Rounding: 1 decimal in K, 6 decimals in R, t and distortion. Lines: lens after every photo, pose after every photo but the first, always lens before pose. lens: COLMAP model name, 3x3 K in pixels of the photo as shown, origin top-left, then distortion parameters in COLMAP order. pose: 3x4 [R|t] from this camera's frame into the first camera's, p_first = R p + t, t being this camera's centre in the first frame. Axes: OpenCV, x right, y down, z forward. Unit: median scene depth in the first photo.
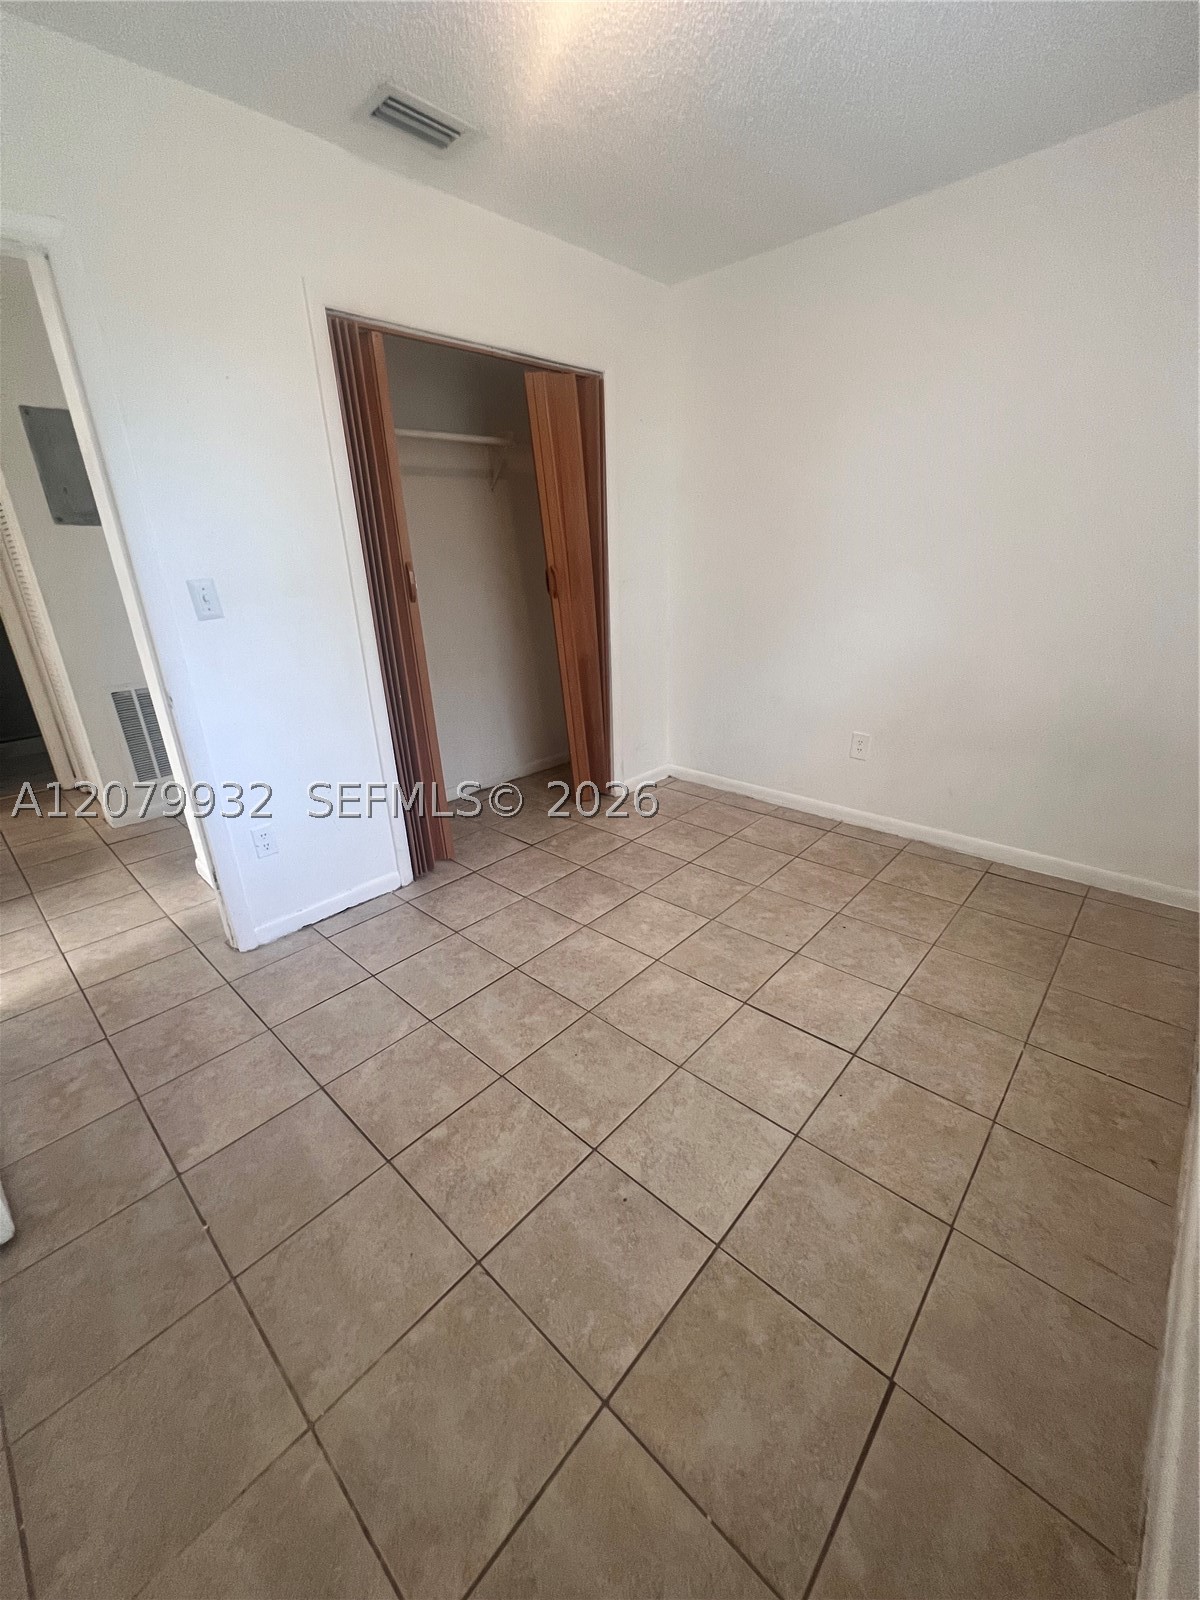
lens RADIAL K [[640.0, 0, 599.4], [0, 640.0, 801.2], [0, 0, 1]] dist [-0.001951, 0.001035]
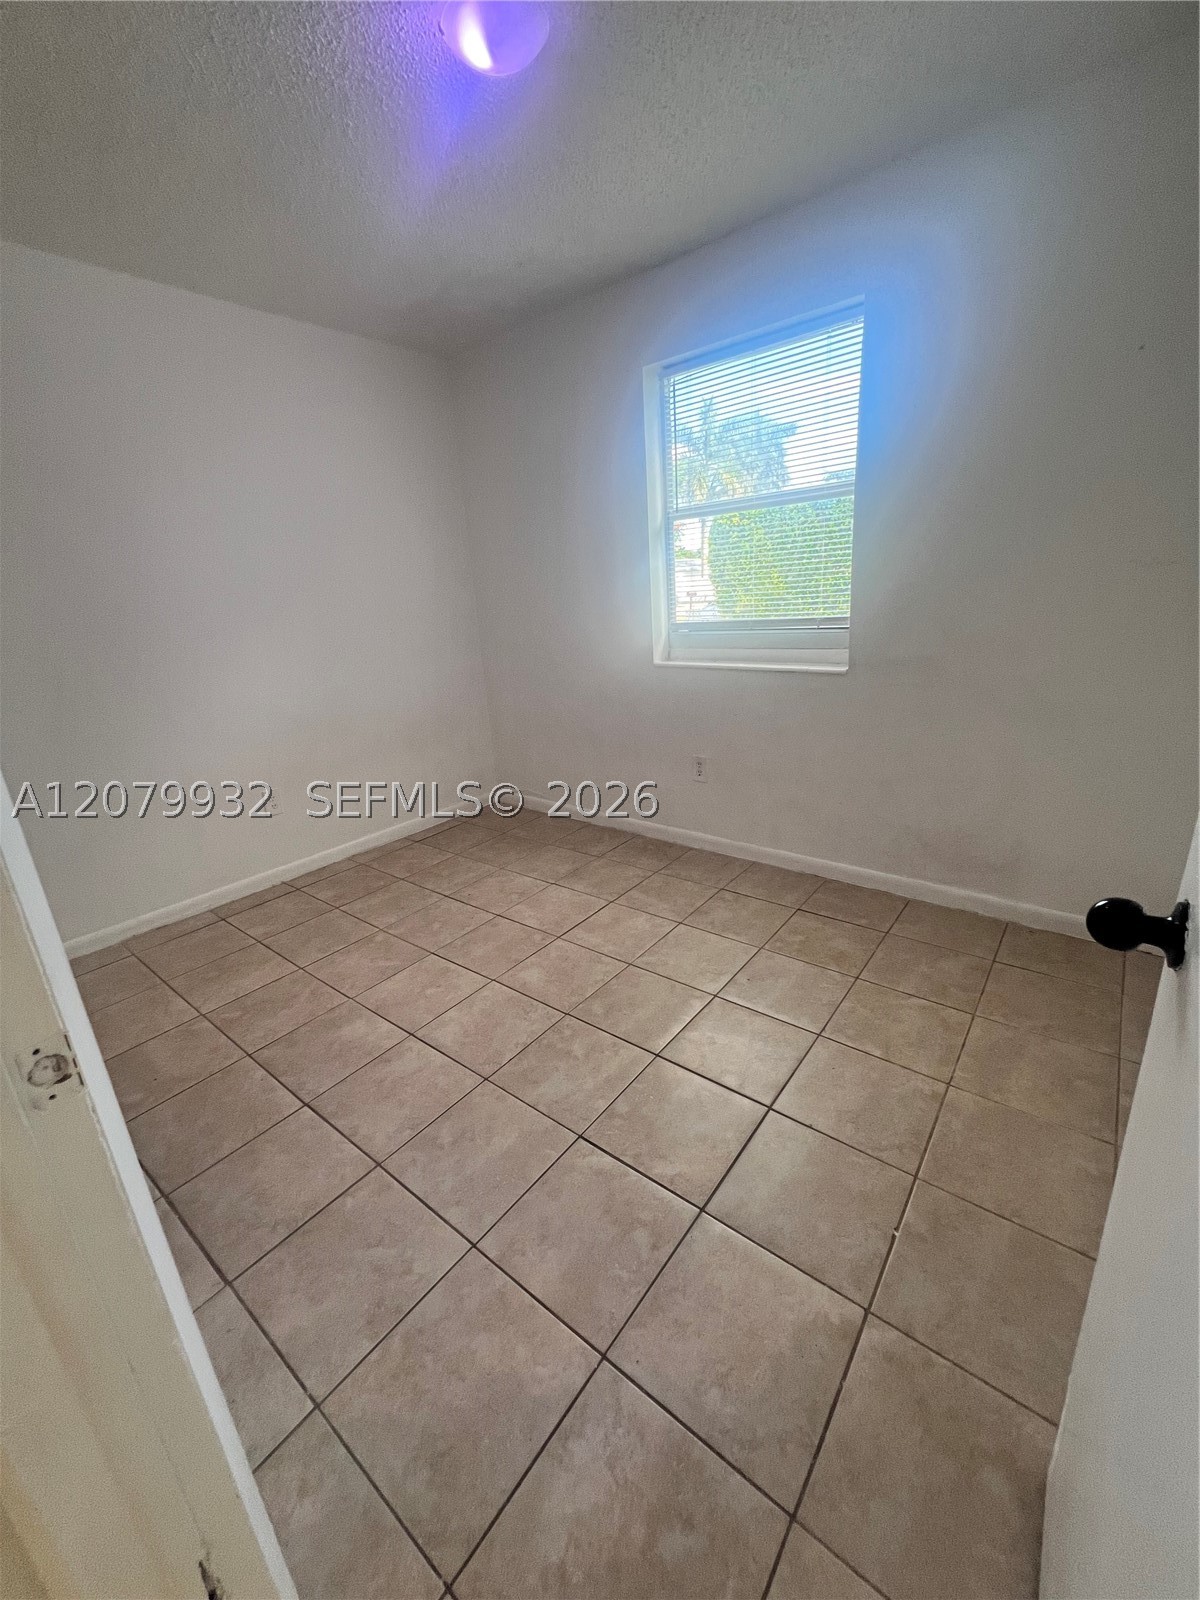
lens RADIAL K [[640.0, 0, 596.9], [0, 640.0, 796.0], [0, 0, 1]] dist [-0.001951, 0.001035]
pose [[-0.069637, -0.268639, 0.960720, -0.826409], [0.421682, 0.864860, 0.272400, -0.216025], [-0.904066, 0.424088, 0.053054, 0.670103]]
